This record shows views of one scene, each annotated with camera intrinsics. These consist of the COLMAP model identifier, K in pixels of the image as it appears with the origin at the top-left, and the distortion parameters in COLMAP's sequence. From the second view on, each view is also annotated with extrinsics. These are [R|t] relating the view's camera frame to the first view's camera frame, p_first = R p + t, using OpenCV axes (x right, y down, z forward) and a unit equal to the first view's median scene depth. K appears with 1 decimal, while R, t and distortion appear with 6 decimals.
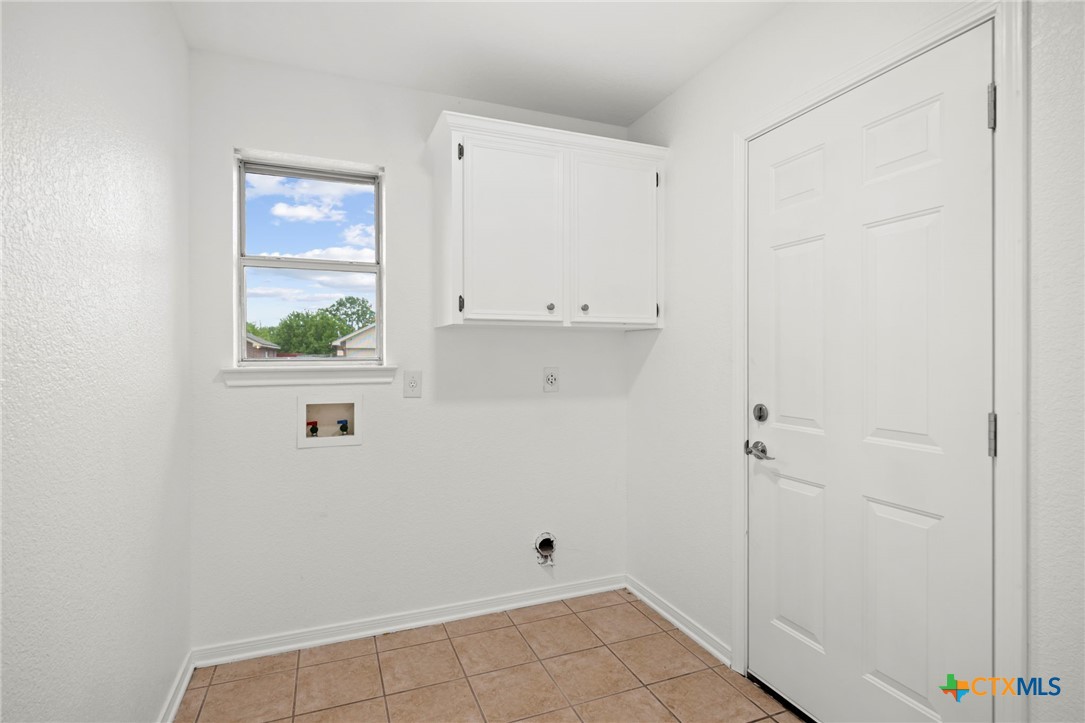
lens RADIAL K [[530.6, 0, 547.0], [0, 530.6, 359.1], [0, 0, 1]] dist [0.000591, 0.000049]
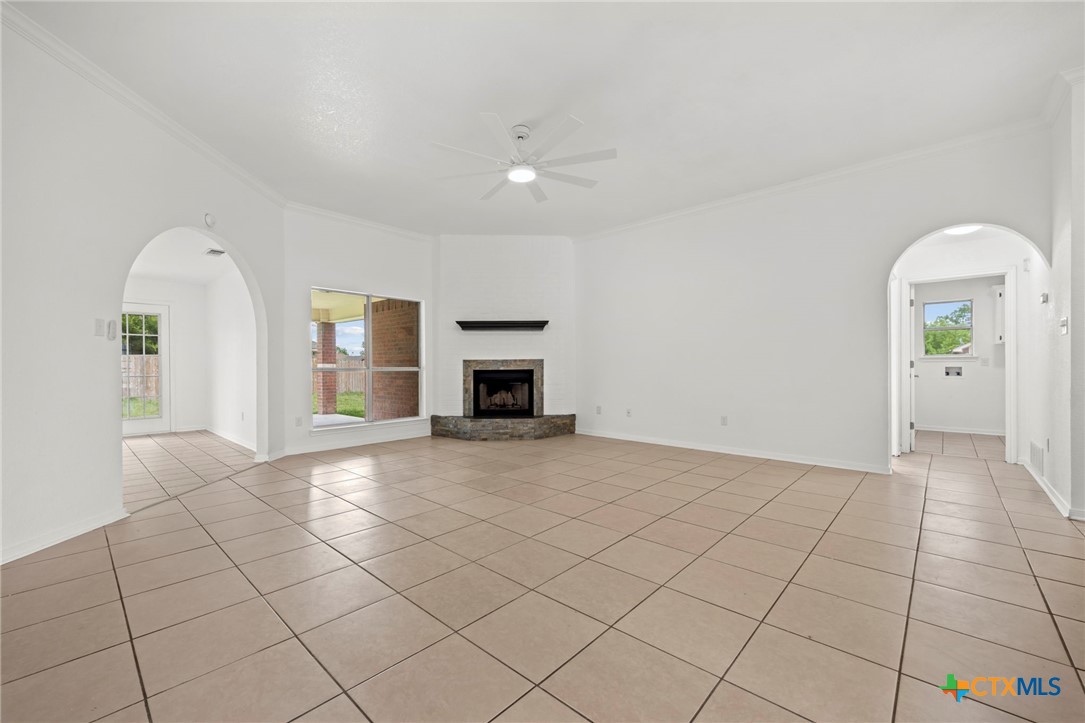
lens RADIAL K [[442.5, 0, 537.1], [0, 442.5, 365.7], [0, 0, 1]] dist [-0.002408, -0.000331]
pose [[0.417418, 0.003101, -0.908709, 1.105432], [-0.004649, 0.999988, 0.001276, 0.082274], [0.908703, 0.003692, 0.417428, -2.746371]]
